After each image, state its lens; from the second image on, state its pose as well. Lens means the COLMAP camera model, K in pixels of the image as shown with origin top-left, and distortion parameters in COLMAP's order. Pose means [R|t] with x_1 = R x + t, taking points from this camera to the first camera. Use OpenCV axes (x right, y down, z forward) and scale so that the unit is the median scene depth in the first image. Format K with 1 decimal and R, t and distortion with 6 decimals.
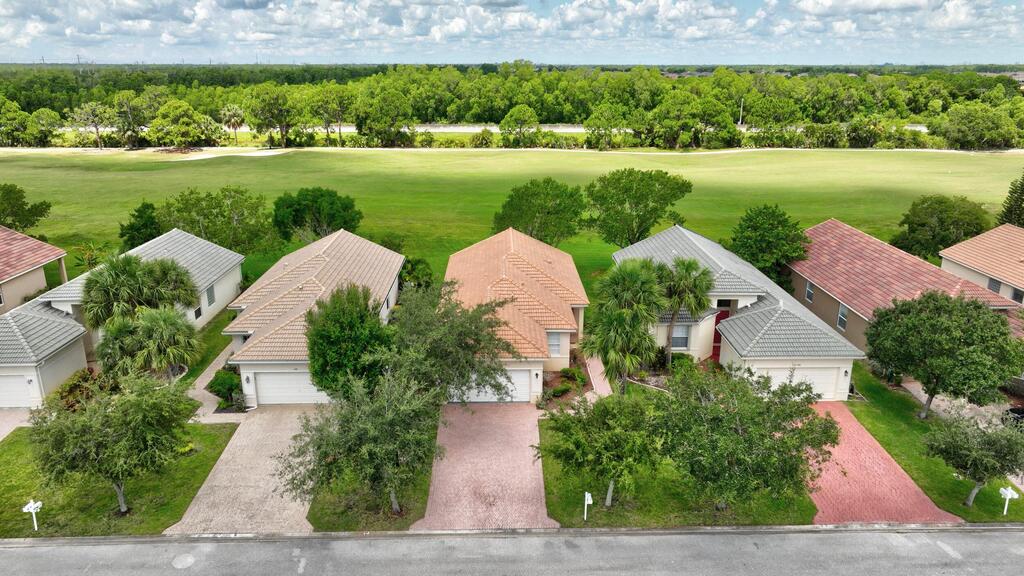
lens RADIAL K [[723.0, 0, 510.8], [0, 723.0, 288.0], [0, 0, 1]] dist [0.000598, 0.013719]
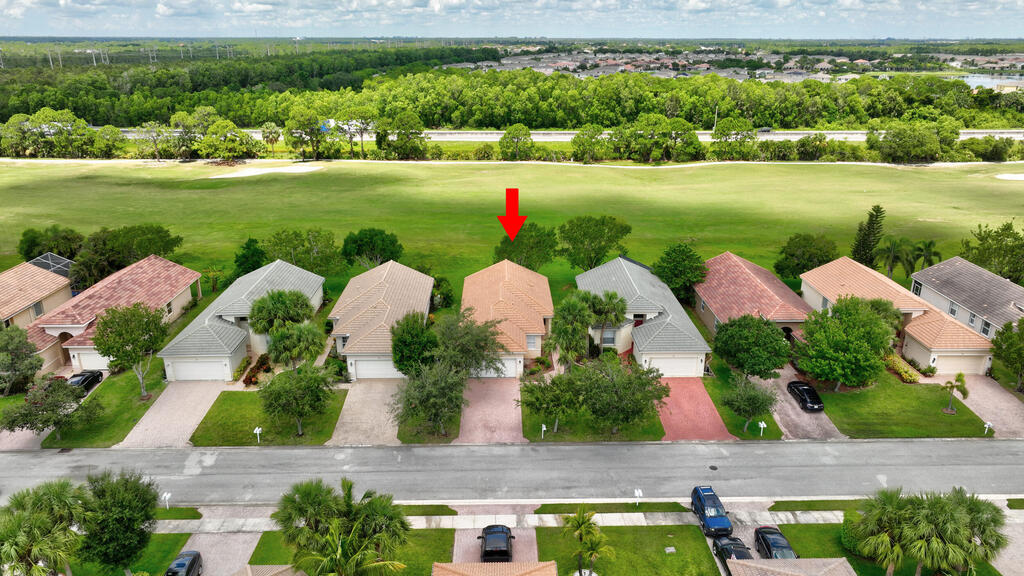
lens RADIAL K [[723.0, 0, 510.3], [0, 723.0, 290.4], [0, 0, 1]] dist [0.000598, 0.013719]
pose [[0.999999, 0.001392, -0.000286, 0.003461], [-0.001380, 0.999266, 0.038288, -0.029079], [0.000339, -0.038288, 0.999267, -0.180371]]
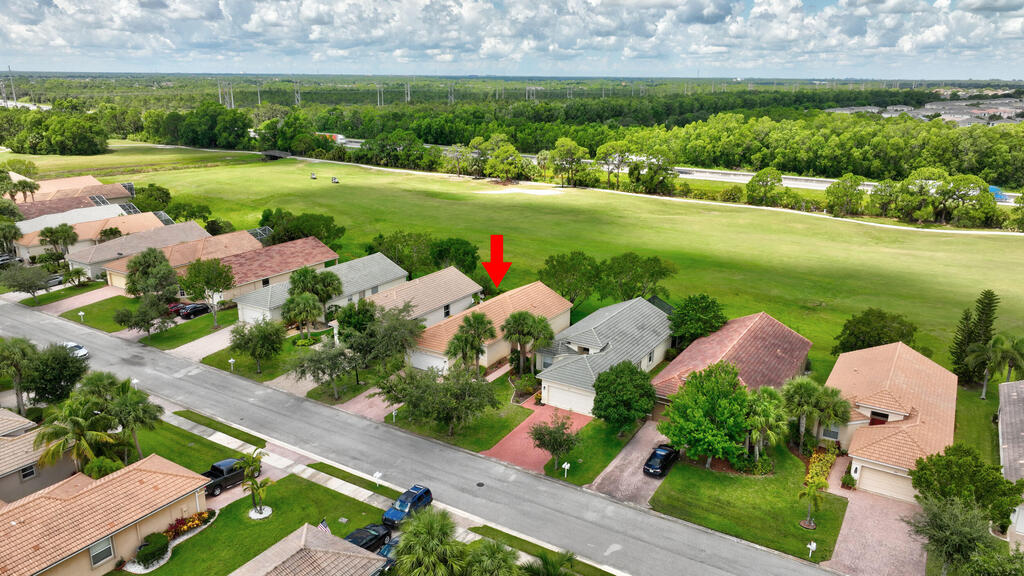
lens RADIAL K [[723.0, 0, 511.9], [0, 723.0, 285.7], [0, 0, 1]] dist [0.000598, 0.013719]
pose [[0.839273, 0.160177, -0.519581, 0.292438], [-0.169573, 0.985068, 0.029770, -0.041805], [0.516591, 0.063122, 0.853903, -0.140521]]
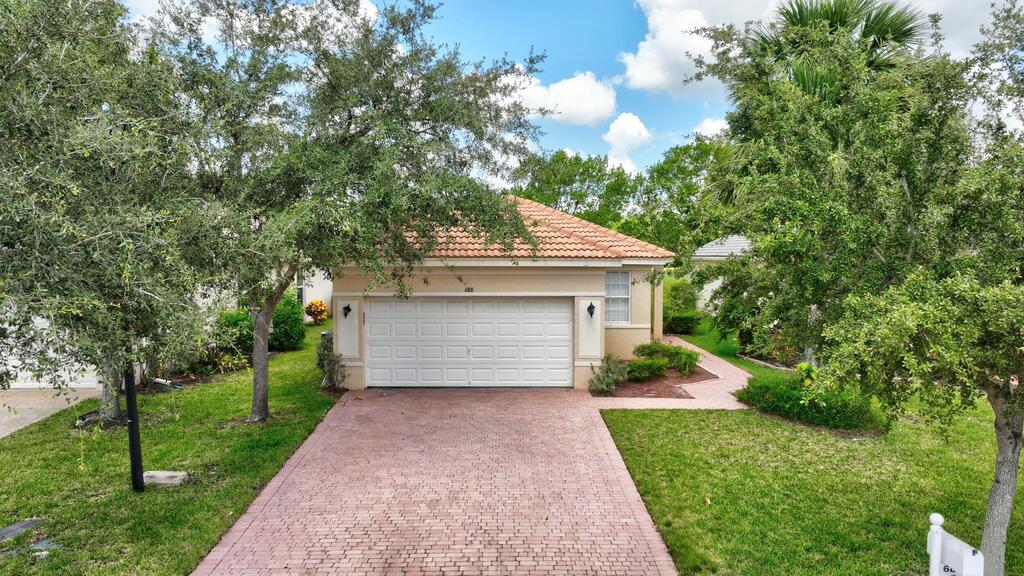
lens RADIAL K [[721.8, 0, 509.9], [0, 721.8, 287.6], [0, 0, 1]] dist [0.004759, 0.006602]
pose [[0.999970, 0.001447, -0.007623, -0.001404], [-0.003328, 0.967475, -0.252944, 0.053642], [0.007009, 0.252962, 0.967451, 0.156633]]
